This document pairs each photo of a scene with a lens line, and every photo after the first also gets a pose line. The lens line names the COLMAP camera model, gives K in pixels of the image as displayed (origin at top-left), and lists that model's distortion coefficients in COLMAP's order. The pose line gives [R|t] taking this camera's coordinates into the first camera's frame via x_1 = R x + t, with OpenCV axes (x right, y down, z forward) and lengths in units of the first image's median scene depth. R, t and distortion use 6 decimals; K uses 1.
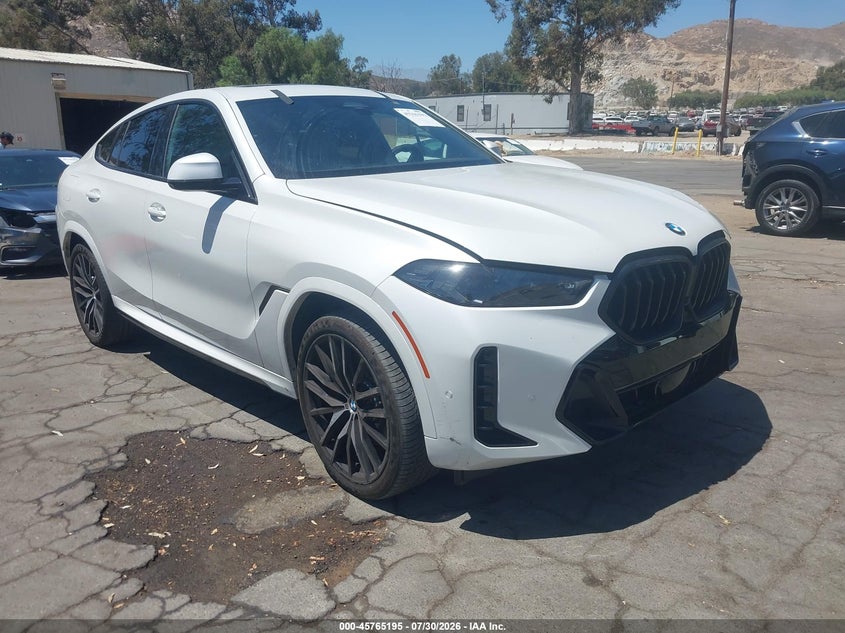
lens RADIAL K [[671.7, 0, 404.1], [0, 671.7, 313.1], [0, 0, 1]] dist [0.011377, -0.007218]
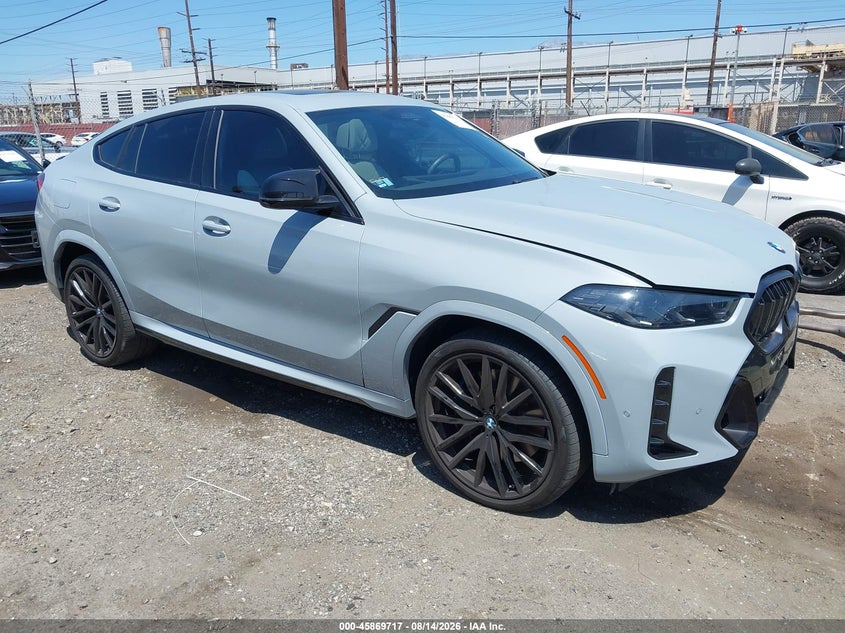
lens RADIAL K [[671.7, 0, 430.4], [0, 671.7, 314.0], [0, 0, 1]] dist [0.011377, -0.007218]
pose [[0.982656, -0.032563, 0.182556, -0.356119], [0.029167, 0.999348, 0.021258, -0.055408], [-0.183129, -0.015565, 0.982966, 0.014382]]
